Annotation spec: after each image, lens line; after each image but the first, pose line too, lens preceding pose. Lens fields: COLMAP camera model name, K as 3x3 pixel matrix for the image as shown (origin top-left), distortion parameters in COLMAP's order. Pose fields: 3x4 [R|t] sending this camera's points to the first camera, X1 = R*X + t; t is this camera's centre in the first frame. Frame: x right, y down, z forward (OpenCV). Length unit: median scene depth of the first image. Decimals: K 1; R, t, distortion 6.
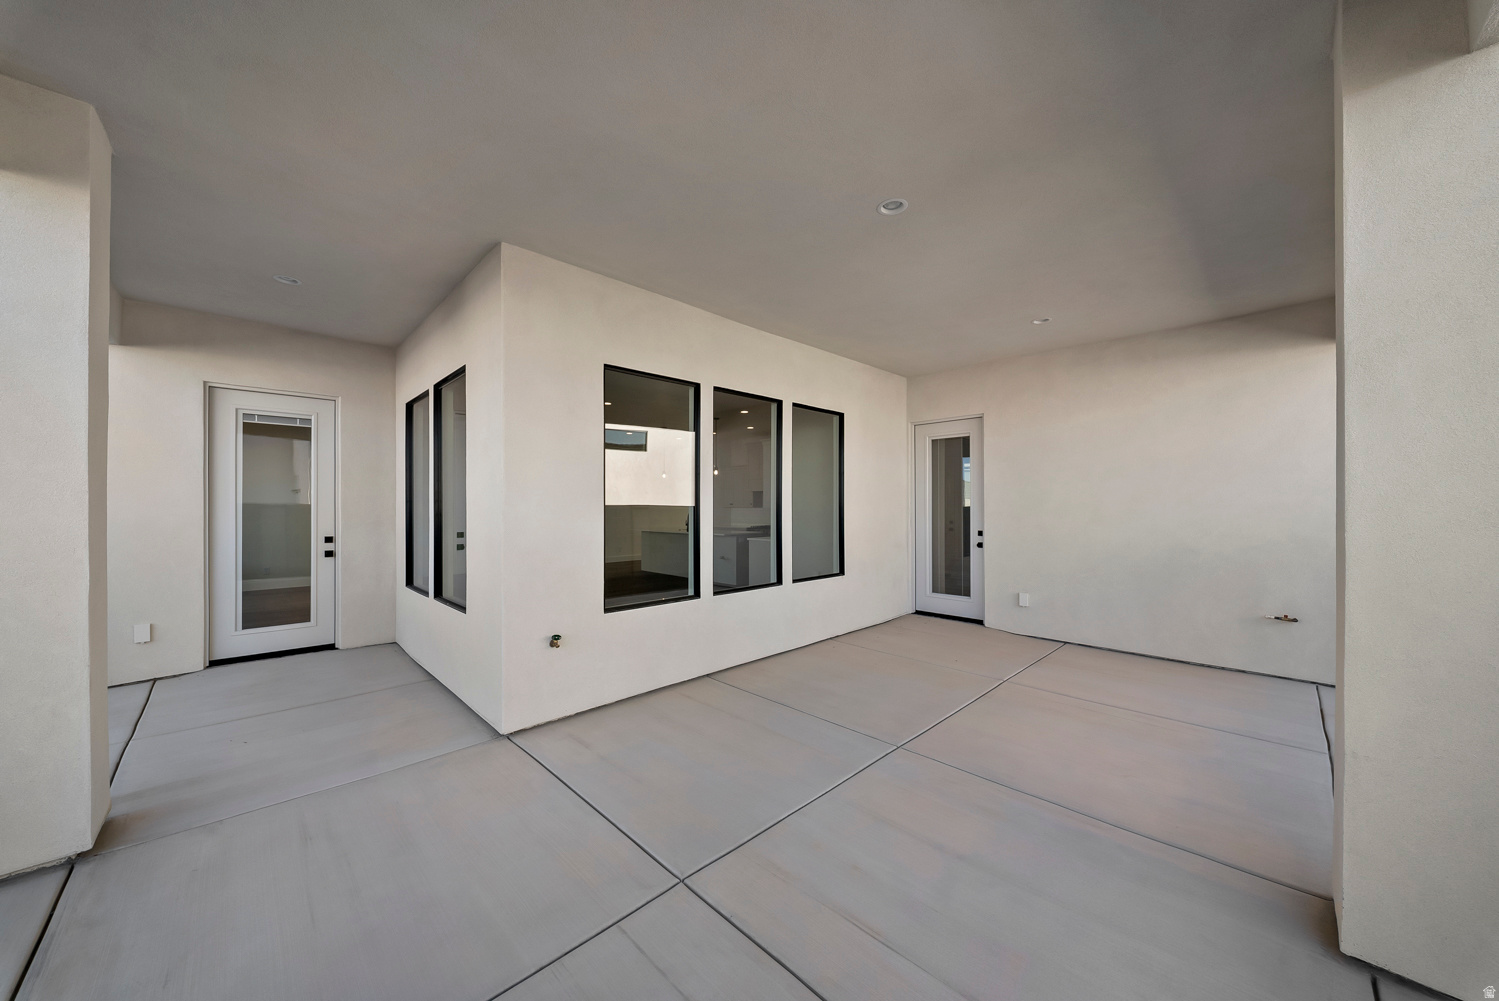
lens RADIAL K [[523.8, 0, 747.3], [0, 523.8, 504.5], [0, 0, 1]] dist [0.001153, -0.003824]
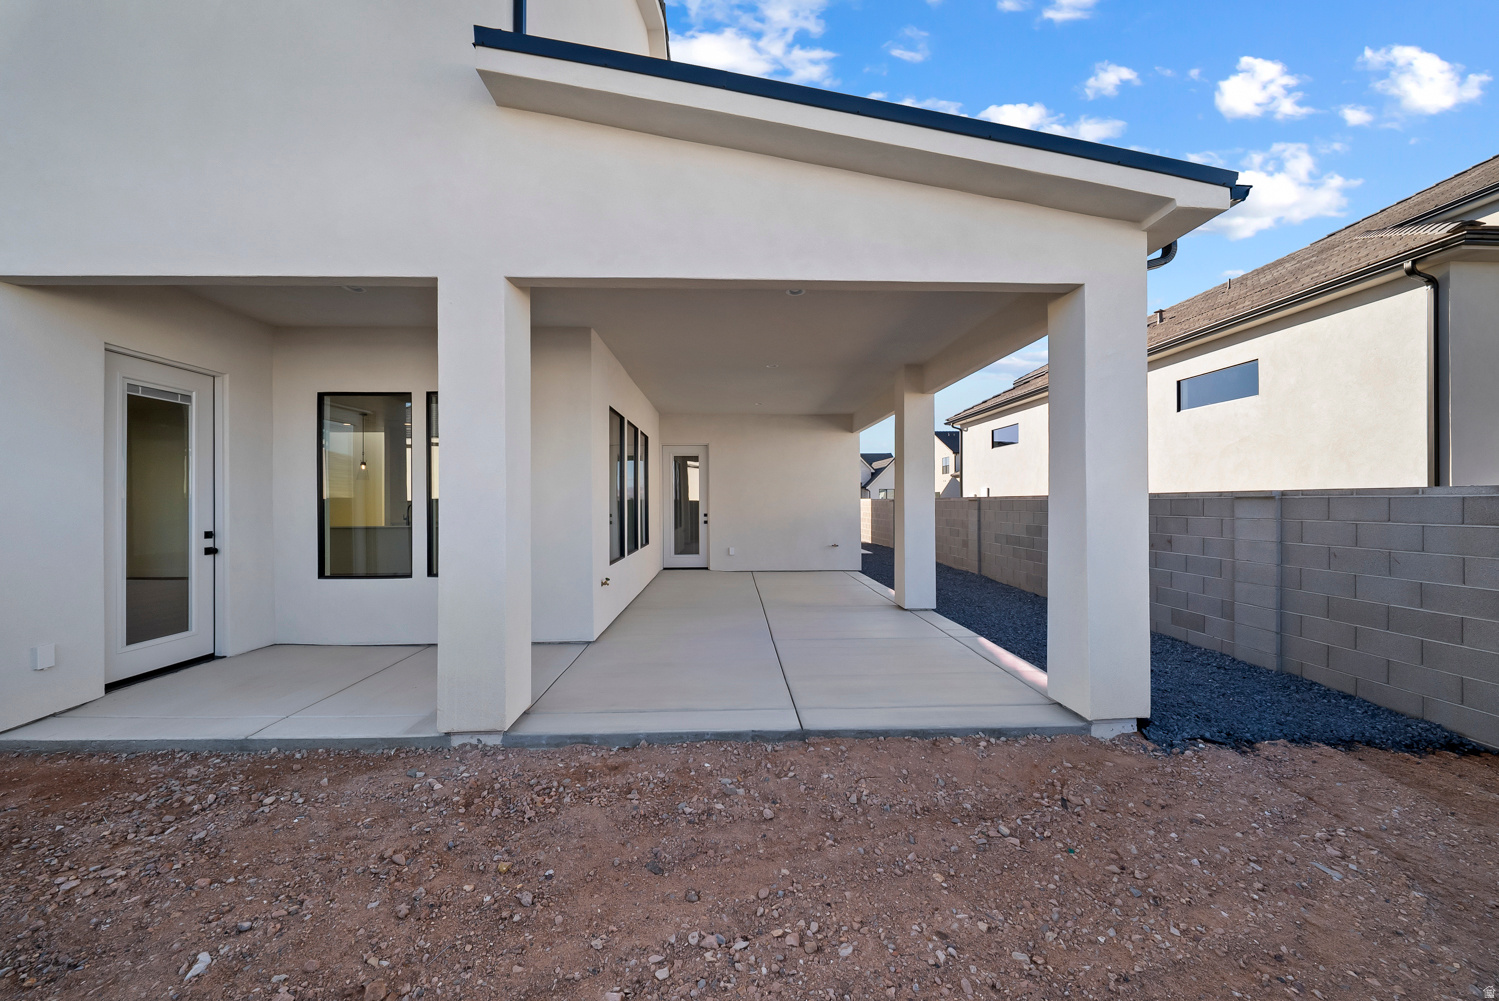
lens RADIAL K [[523.8, 0, 747.3], [0, 523.8, 504.5], [0, 0, 1]] dist [0.001153, -0.003824]
pose [[0.667987, -0.006159, 0.744148, -0.841349], [0.000964, 0.999972, 0.007411, 0.010404], [-0.744172, -0.004233, 0.667974, -0.252626]]
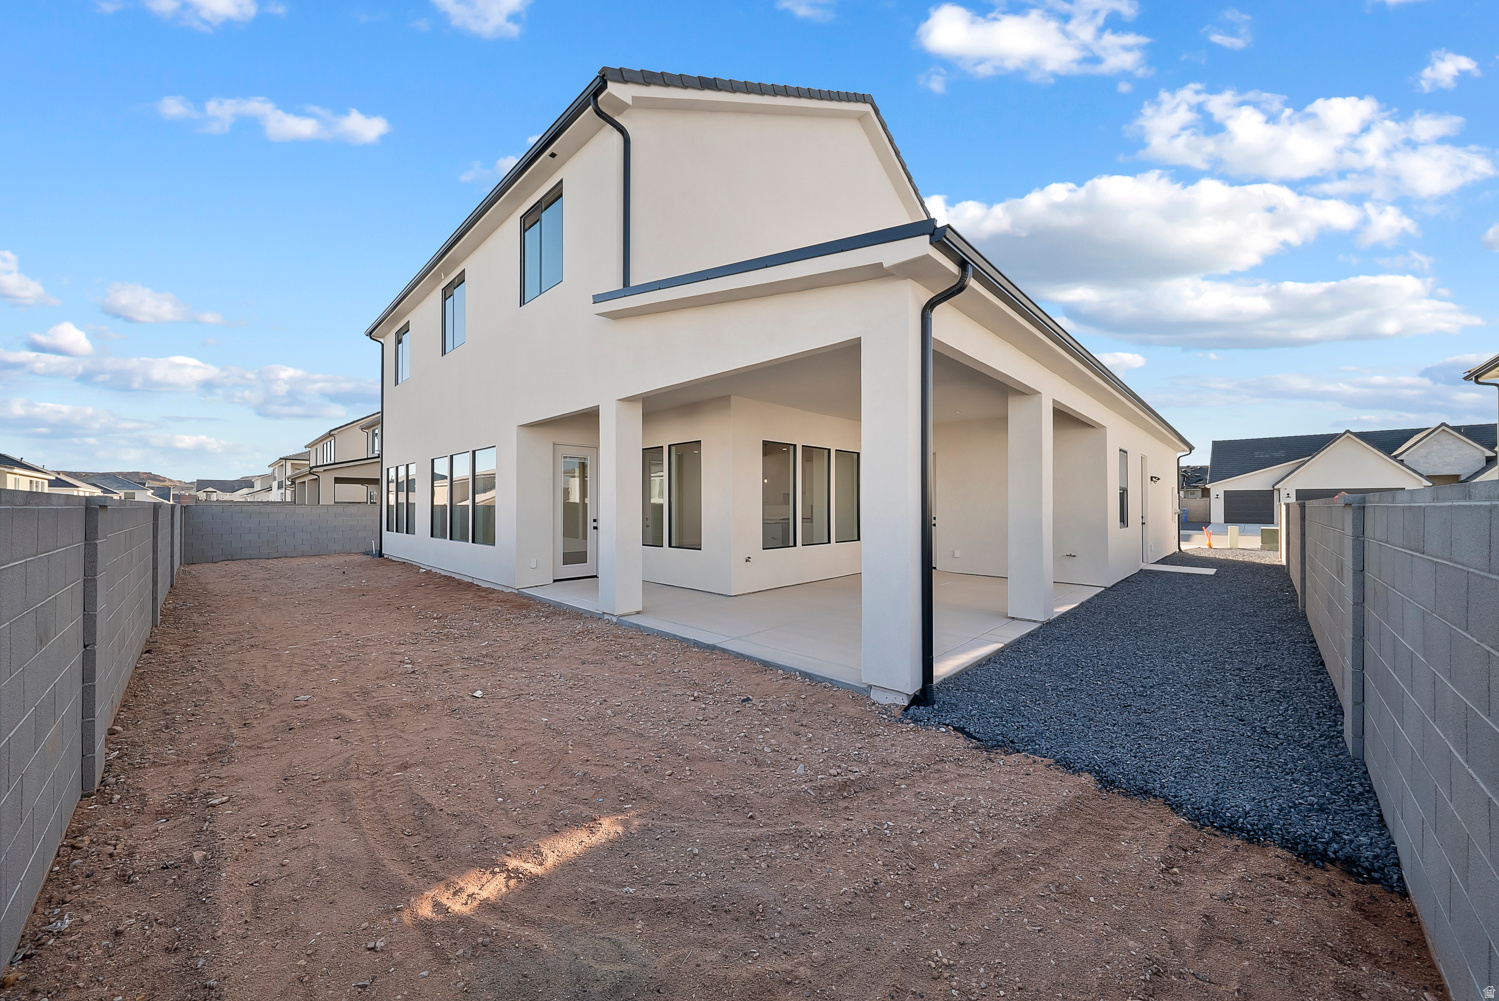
lens RADIAL K [[523.8, 0, 747.3], [0, 523.8, 504.5], [0, 0, 1]] dist [0.001153, -0.003824]
pose [[0.999543, -0.000060, 0.030232, -0.298914], [-0.000006, 0.999998, 0.002183, 0.004242], [-0.030232, -0.002182, 0.999541, -0.921699]]
